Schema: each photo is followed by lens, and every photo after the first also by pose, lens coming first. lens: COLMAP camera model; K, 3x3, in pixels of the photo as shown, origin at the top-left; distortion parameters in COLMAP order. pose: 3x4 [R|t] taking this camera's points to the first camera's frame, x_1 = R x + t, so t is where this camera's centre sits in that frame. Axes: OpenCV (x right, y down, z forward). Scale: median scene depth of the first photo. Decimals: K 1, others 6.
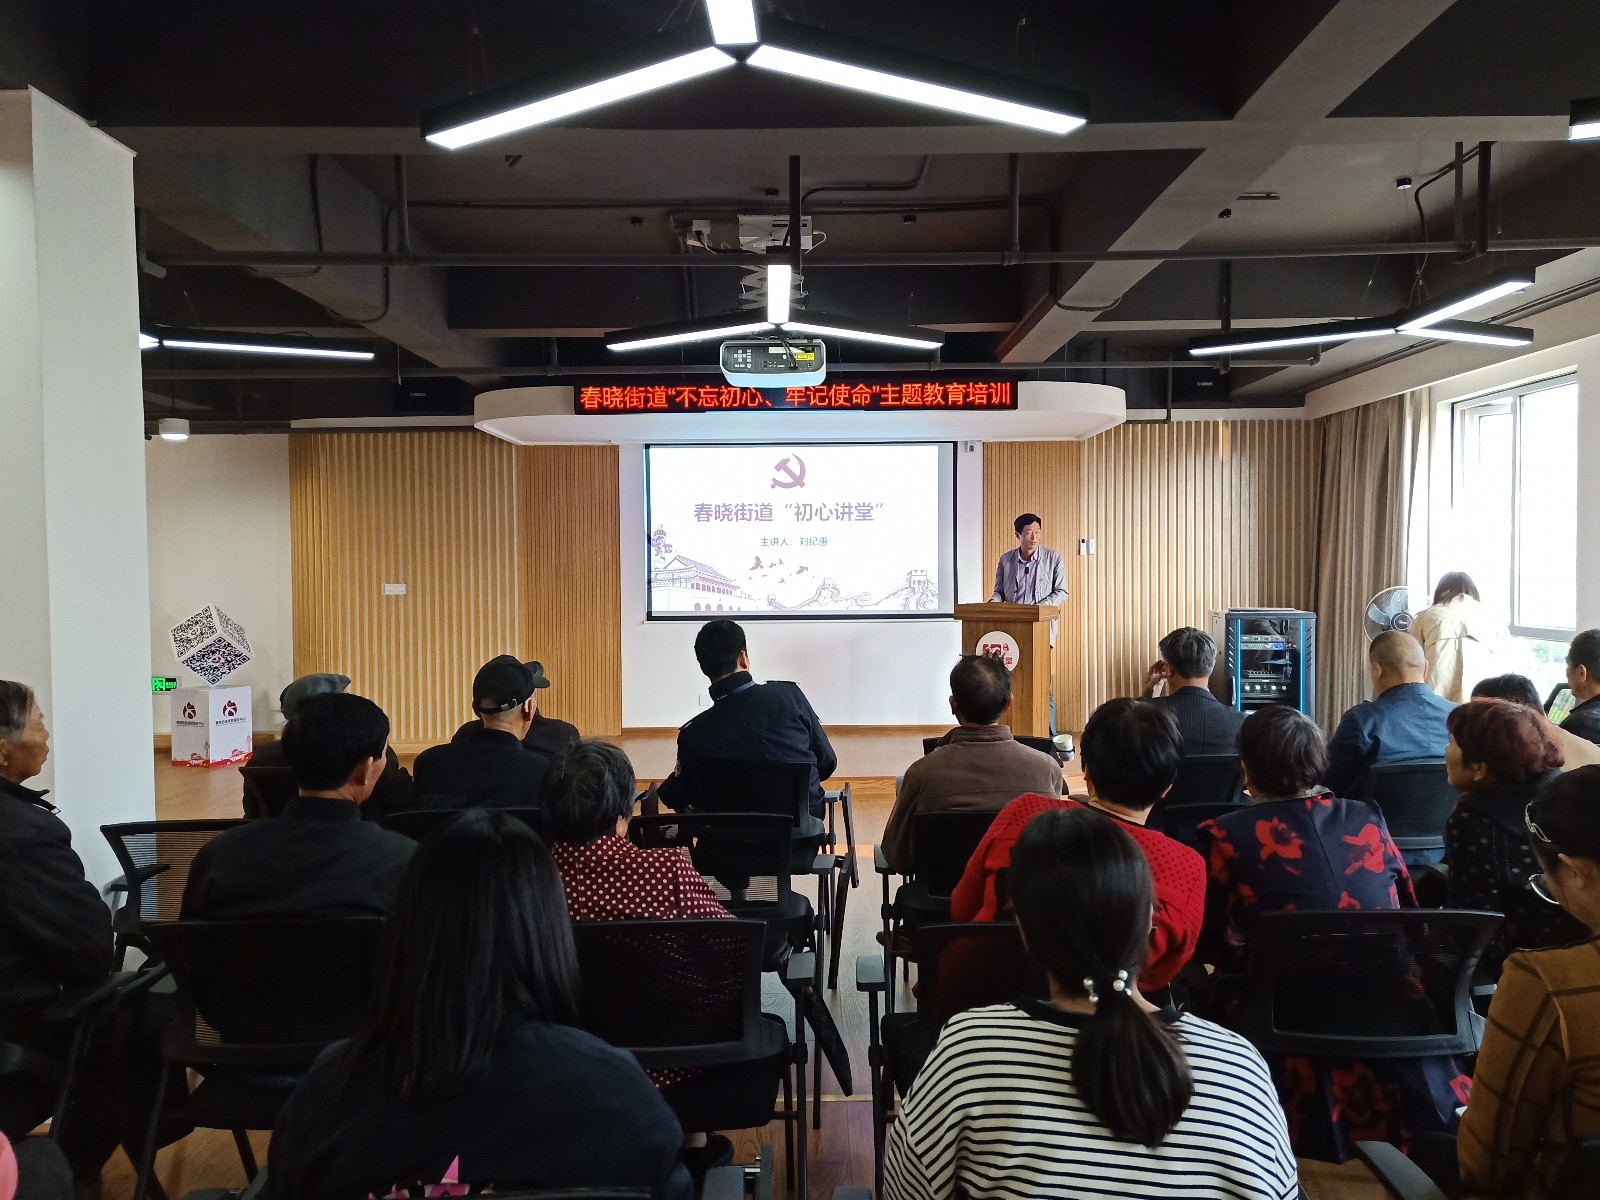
lens RADIAL K [[1203.8, 0, 808.5], [0, 1203.8, 592.7], [0, 0, 1]] dist [0.045931, -0.001836]
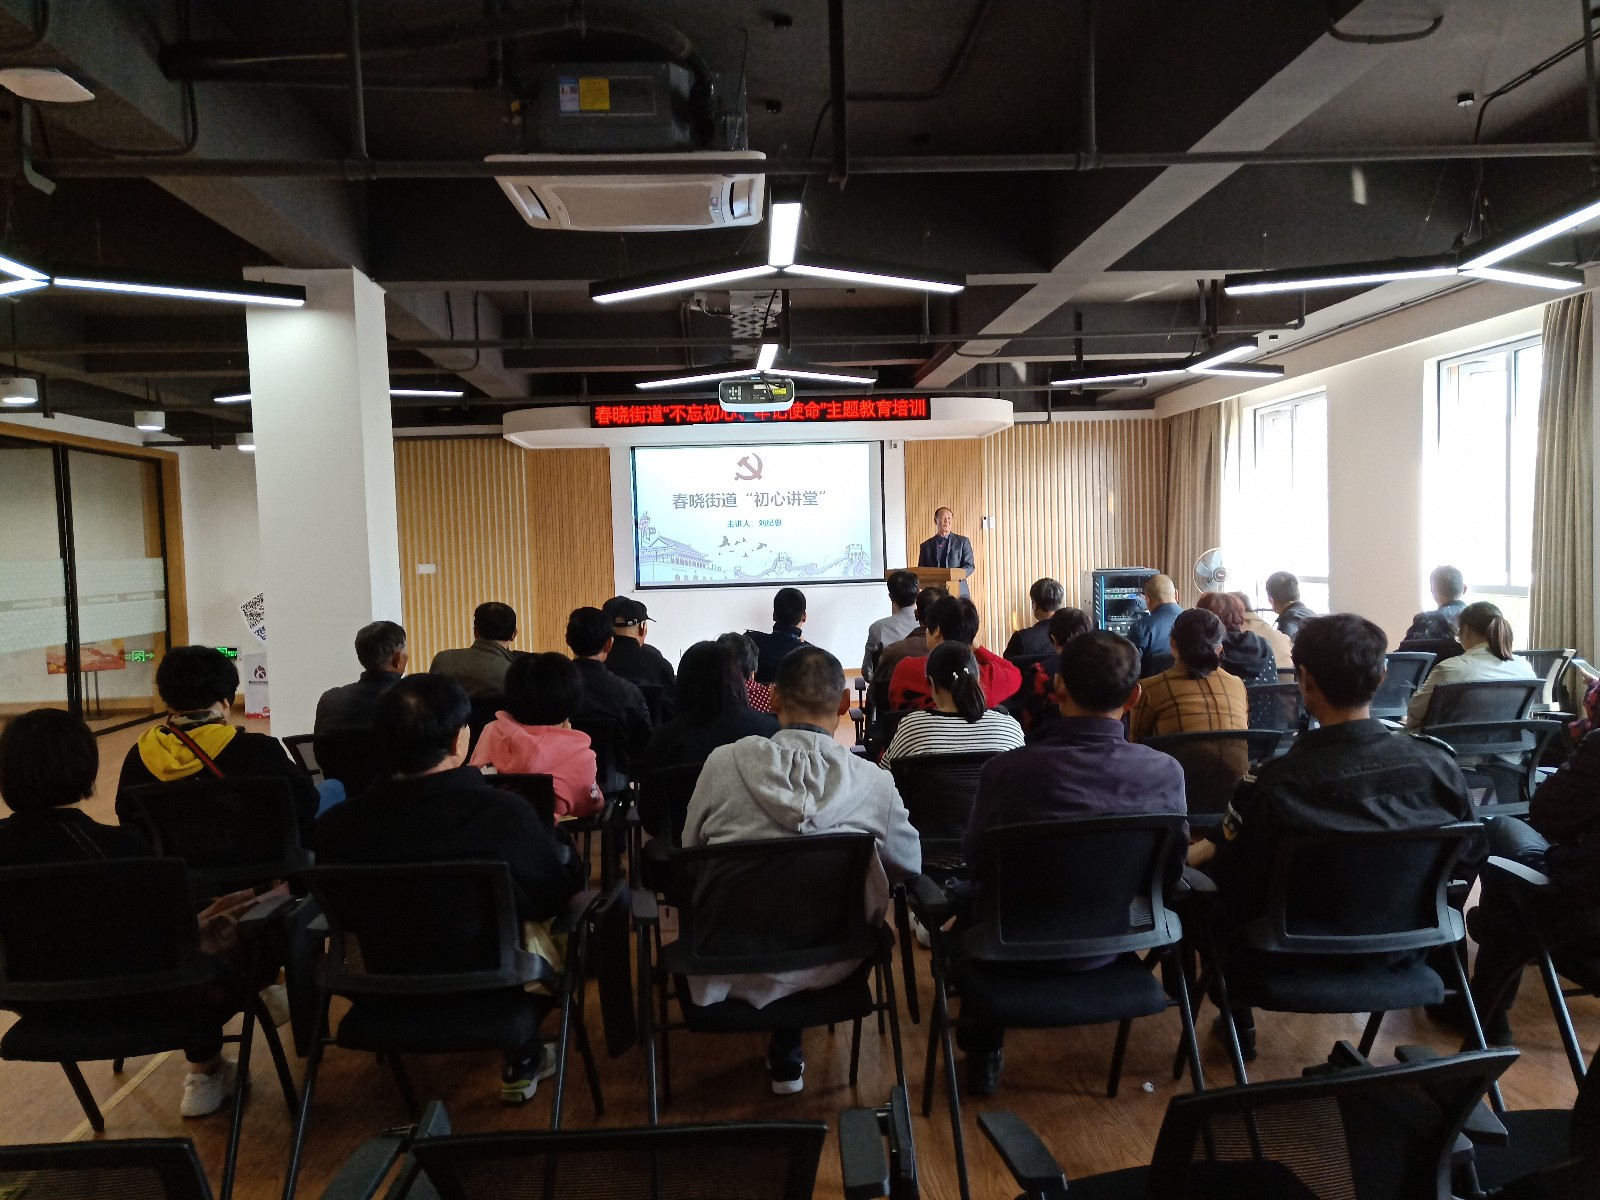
lens RADIAL K [[1203.8, 0, 796.2], [0, 1203.8, 592.8], [0, 0, 1]] dist [0.045931, -0.001836]
pose [[0.998144, -0.023674, 0.056110, -0.049994], [0.022763, 0.999599, 0.016828, 0.011327], [-0.056486, -0.015520, 0.998283, -0.297768]]
